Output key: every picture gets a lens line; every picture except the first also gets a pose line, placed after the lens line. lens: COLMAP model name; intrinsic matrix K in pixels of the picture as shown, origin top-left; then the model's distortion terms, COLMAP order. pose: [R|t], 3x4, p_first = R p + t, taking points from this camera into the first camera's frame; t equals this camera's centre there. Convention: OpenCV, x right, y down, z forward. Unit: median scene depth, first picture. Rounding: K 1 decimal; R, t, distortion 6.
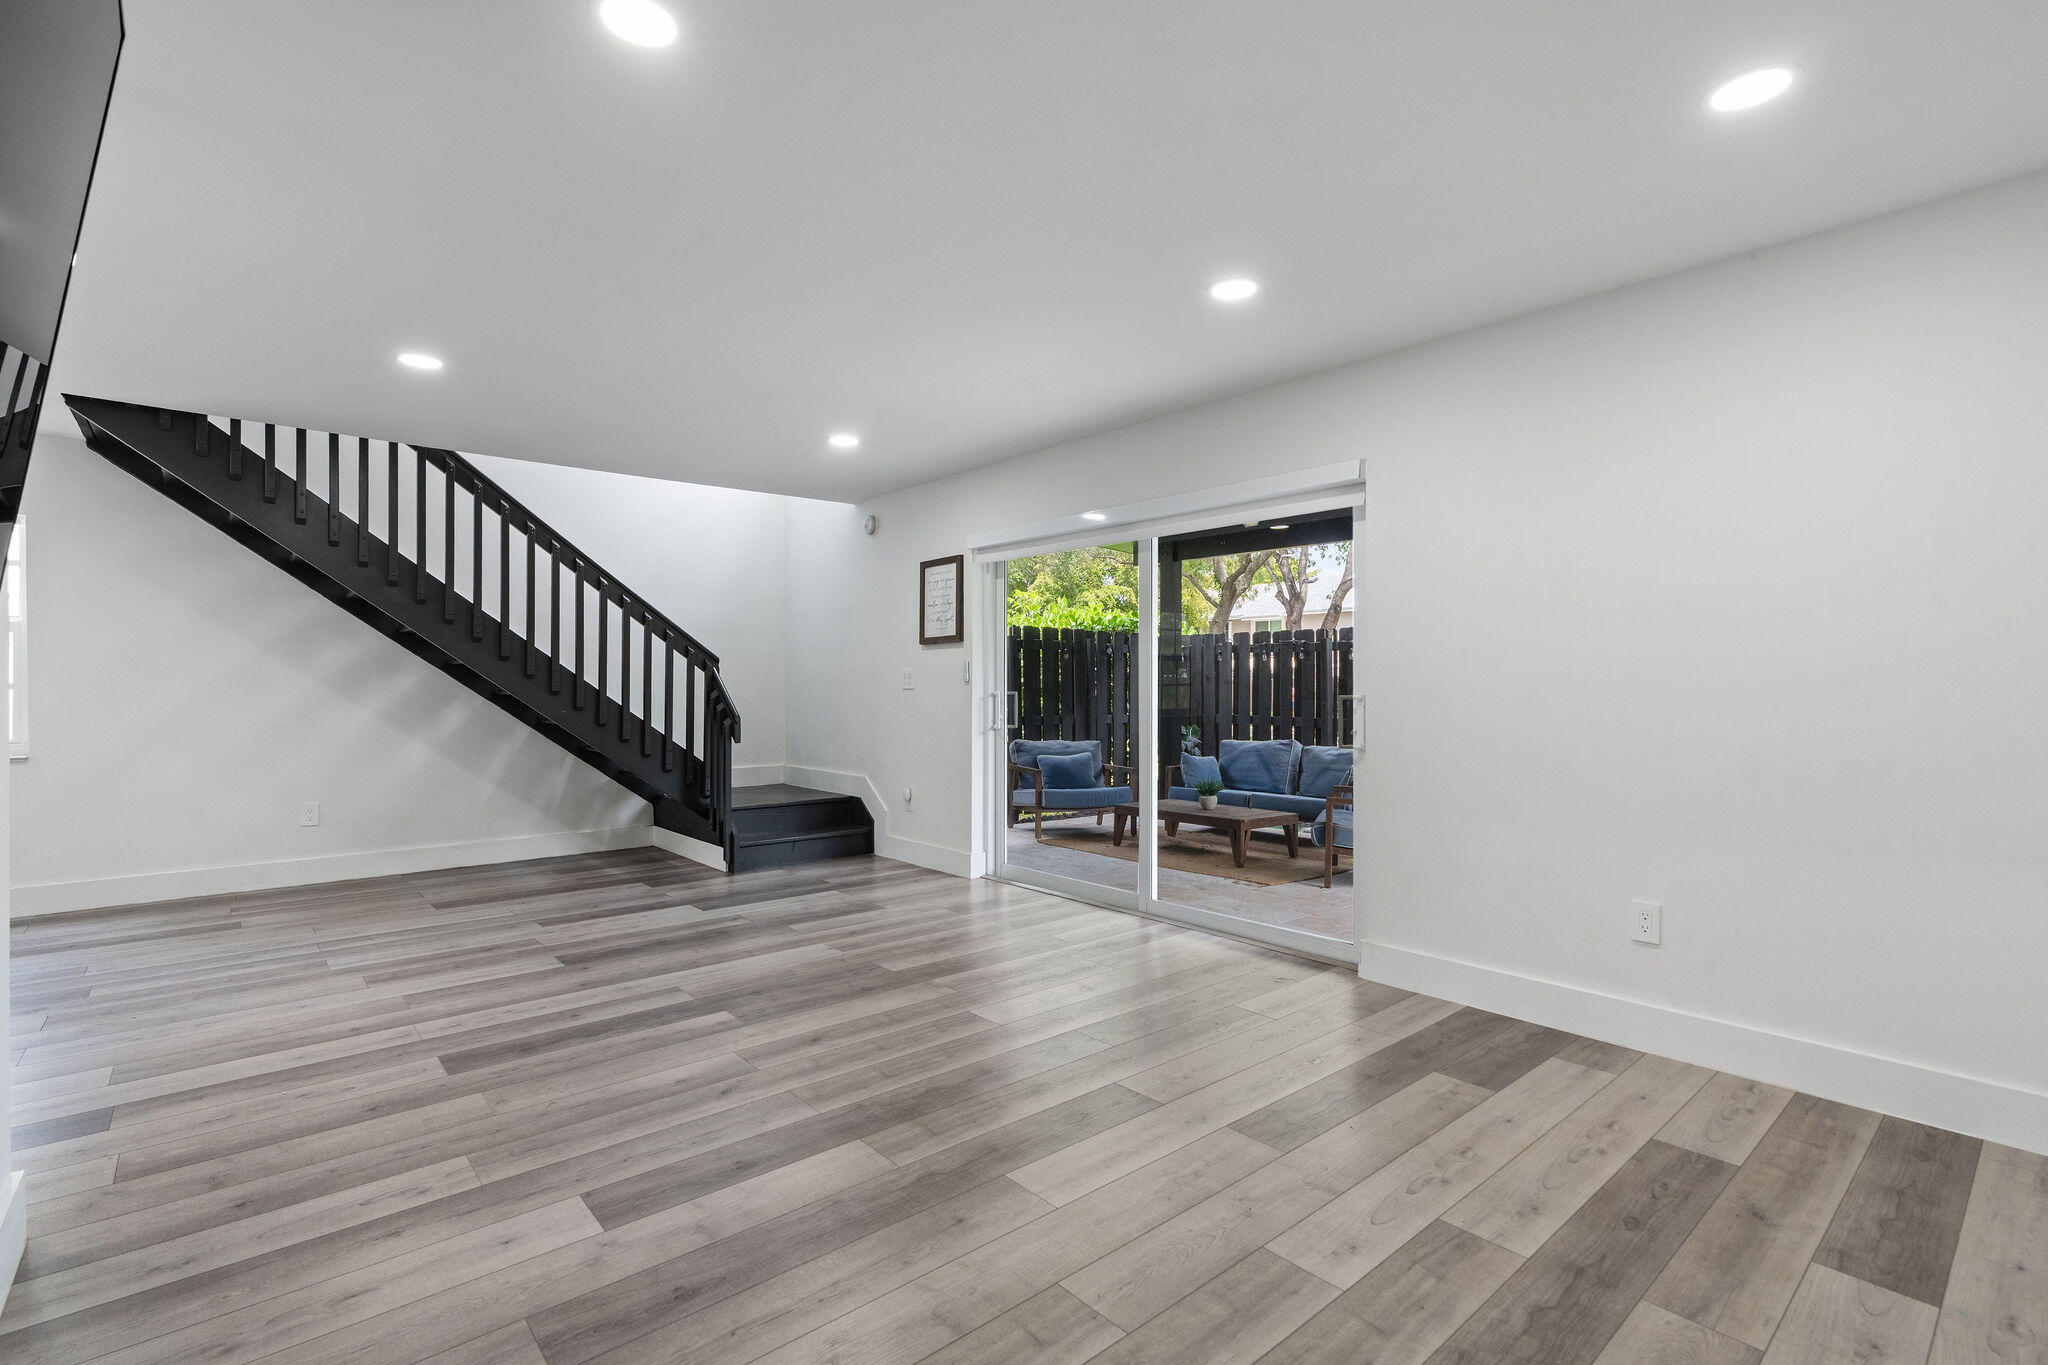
lens RADIAL K [[926.2, 0, 1013.5], [0, 926.2, 683.1], [0, 0, 1]] dist [-0.001180, 0.000009]
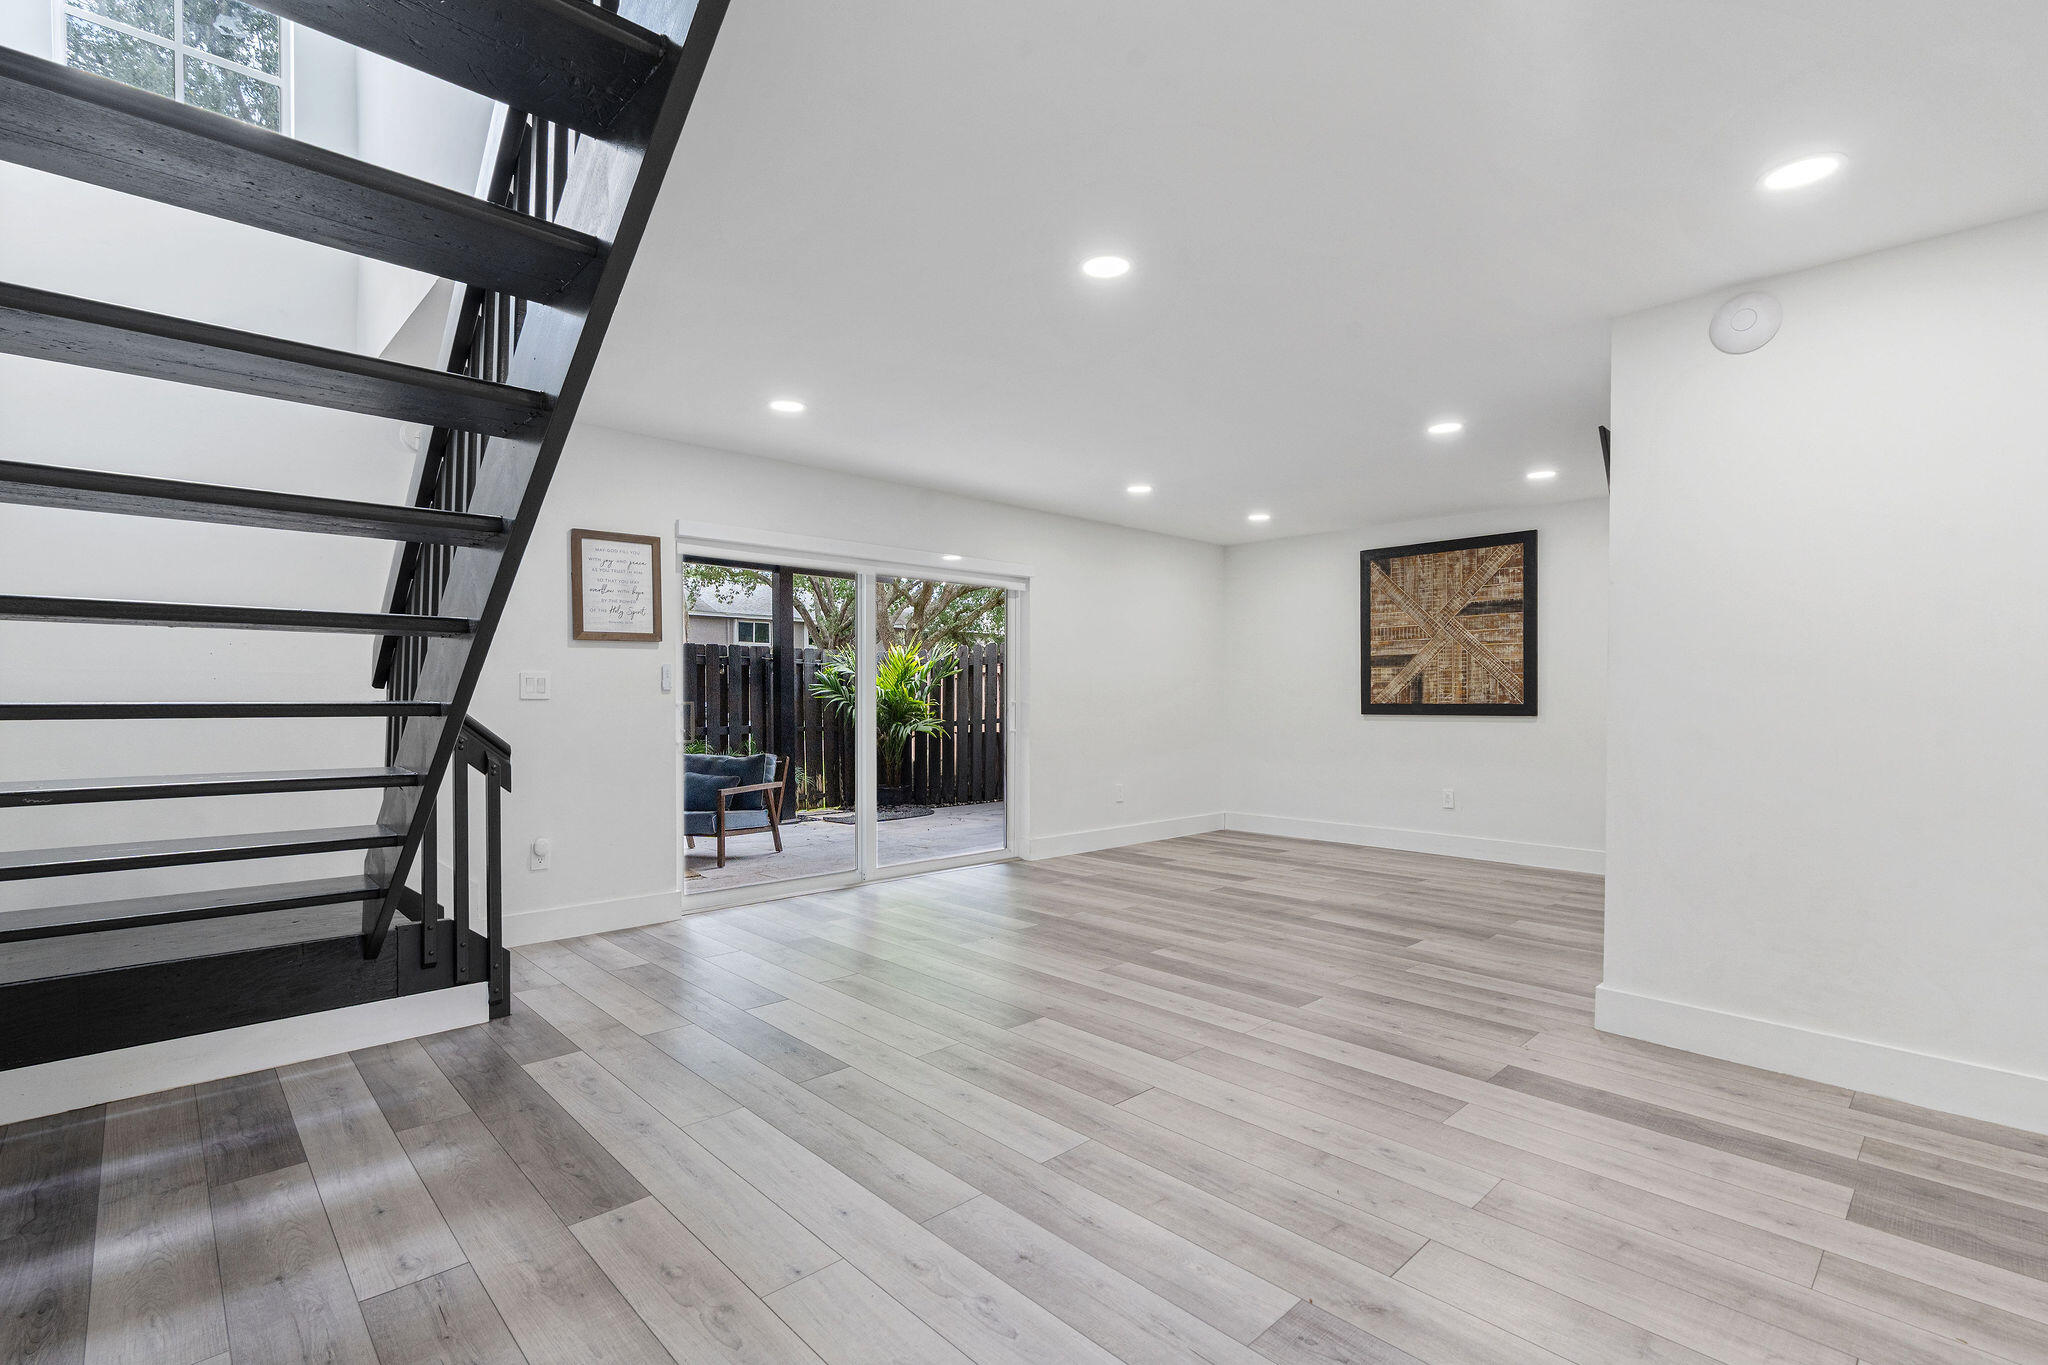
lens RADIAL K [[938.2, 0, 1021.8], [0, 938.2, 702.9], [0, 0, 1]] dist [0.000532, -0.000329]
pose [[-0.044924, -0.008047, 0.998958, -1.561248], [-0.005513, 0.999954, 0.007807, 0.004405], [-0.998975, -0.005156, -0.044966, 1.218767]]
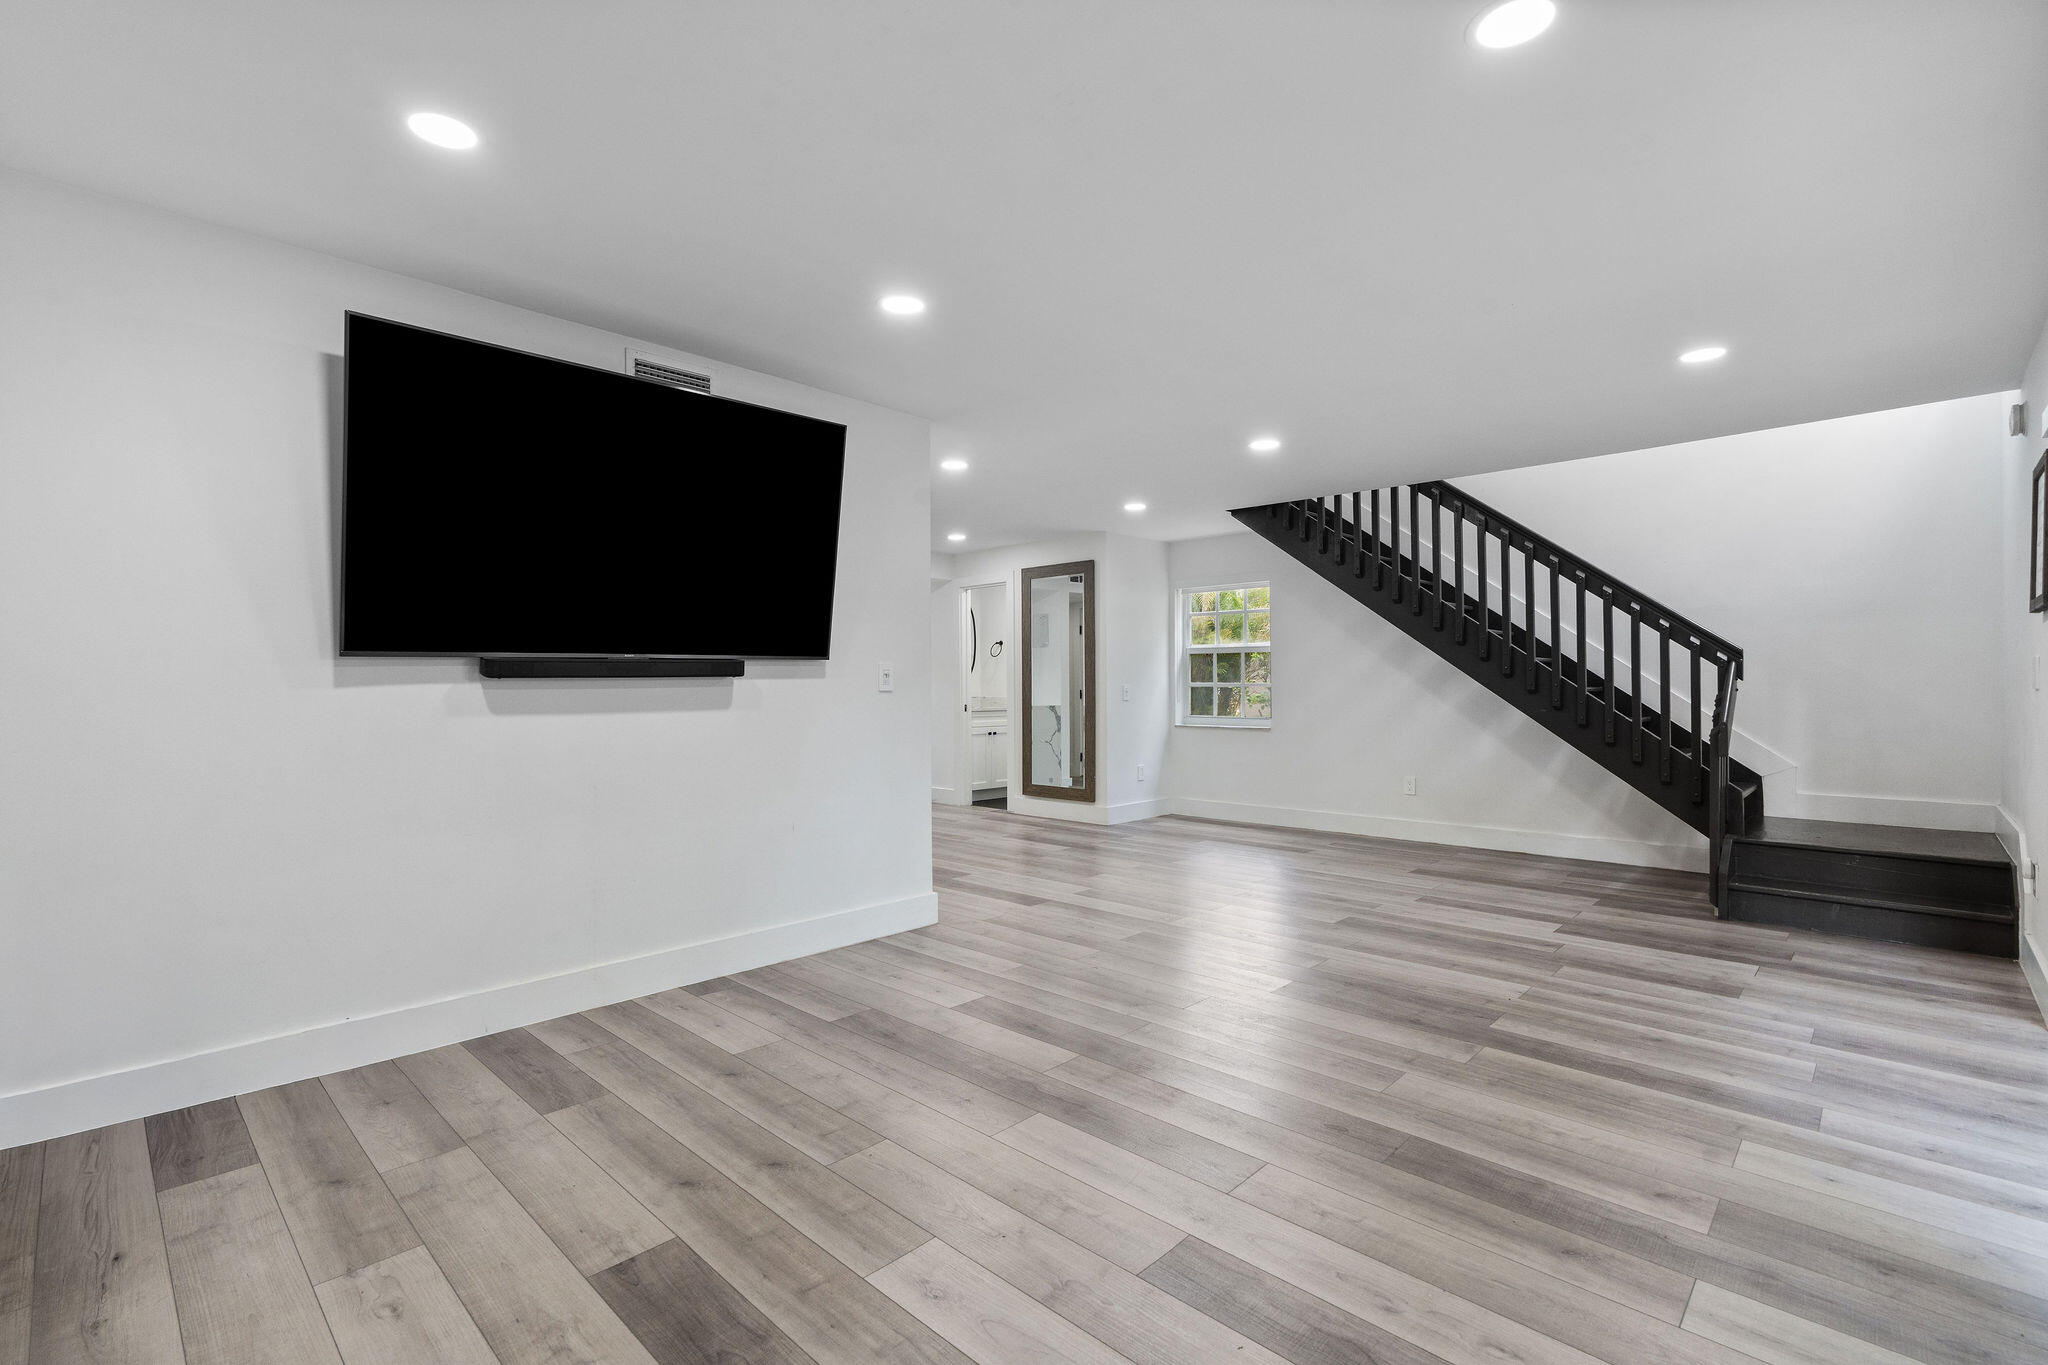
lens RADIAL K [[924.8, 0, 1029.2], [0, 924.8, 680.2], [0, 0, 1]] dist [-0.007300, -0.000112]
pose [[0.102557, -0.008734, -0.994689, 0.733799], [0.005535, 0.999951, -0.008209, 0.006955], [0.994712, -0.004664, 0.102600, 0.573035]]
